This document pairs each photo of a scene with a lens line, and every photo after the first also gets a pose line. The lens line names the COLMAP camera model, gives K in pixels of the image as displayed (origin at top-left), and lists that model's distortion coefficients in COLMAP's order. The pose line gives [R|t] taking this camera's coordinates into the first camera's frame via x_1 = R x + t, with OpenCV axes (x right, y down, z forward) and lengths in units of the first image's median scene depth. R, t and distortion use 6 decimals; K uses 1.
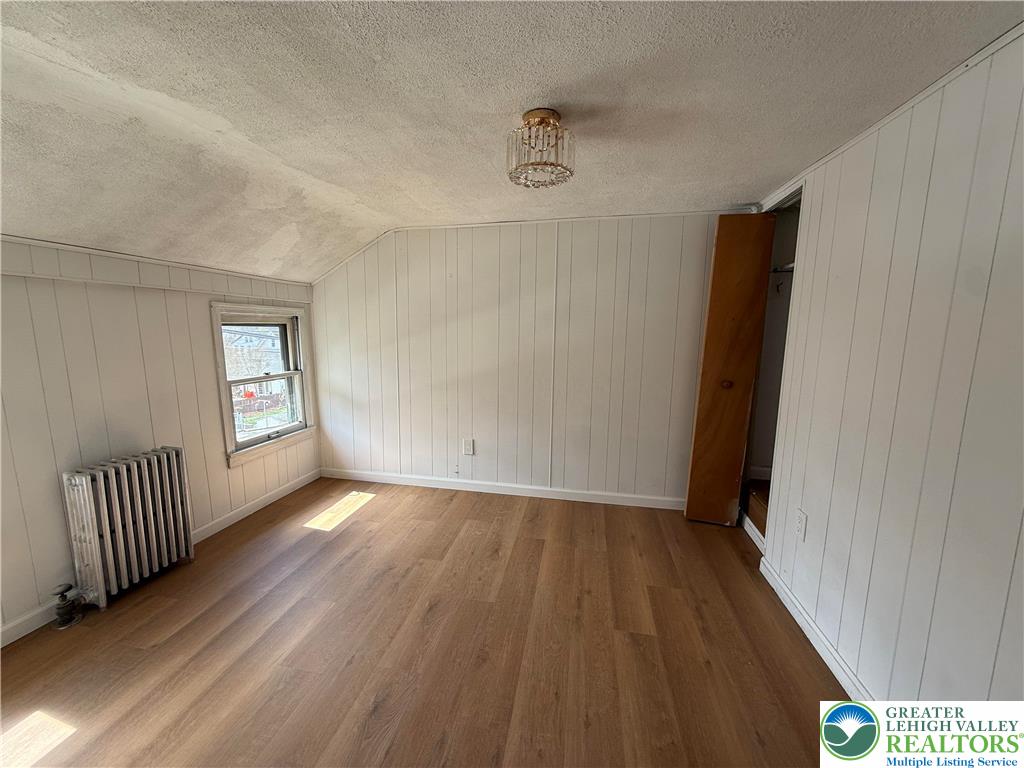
lens RADIAL K [[408.8, 0, 508.9], [0, 408.8, 386.4], [0, 0, 1]] dist [0.000847, -0.000452]
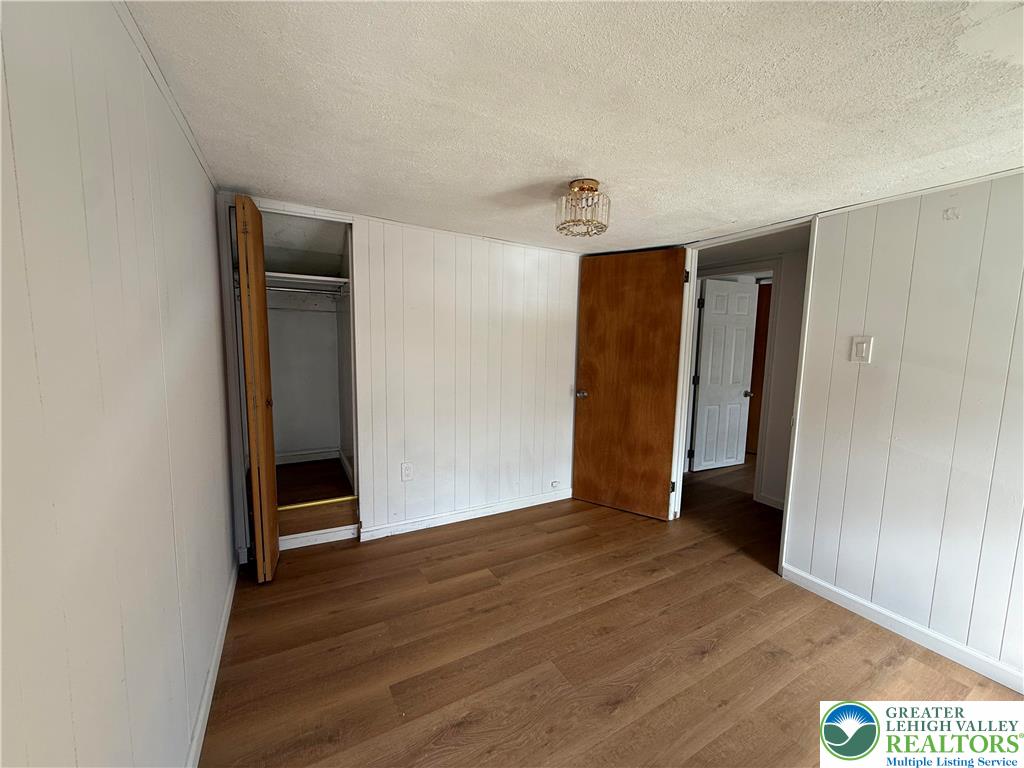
lens RADIAL K [[408.8, 0, 516.1], [0, 408.8, 379.8], [0, 0, 1]] dist [0.000847, -0.000452]
pose [[-0.658292, -0.101994, 0.745821, -0.637417], [0.078796, 0.975999, 0.203020, -0.262589], [-0.748628, 0.192414, -0.634455, 1.649885]]
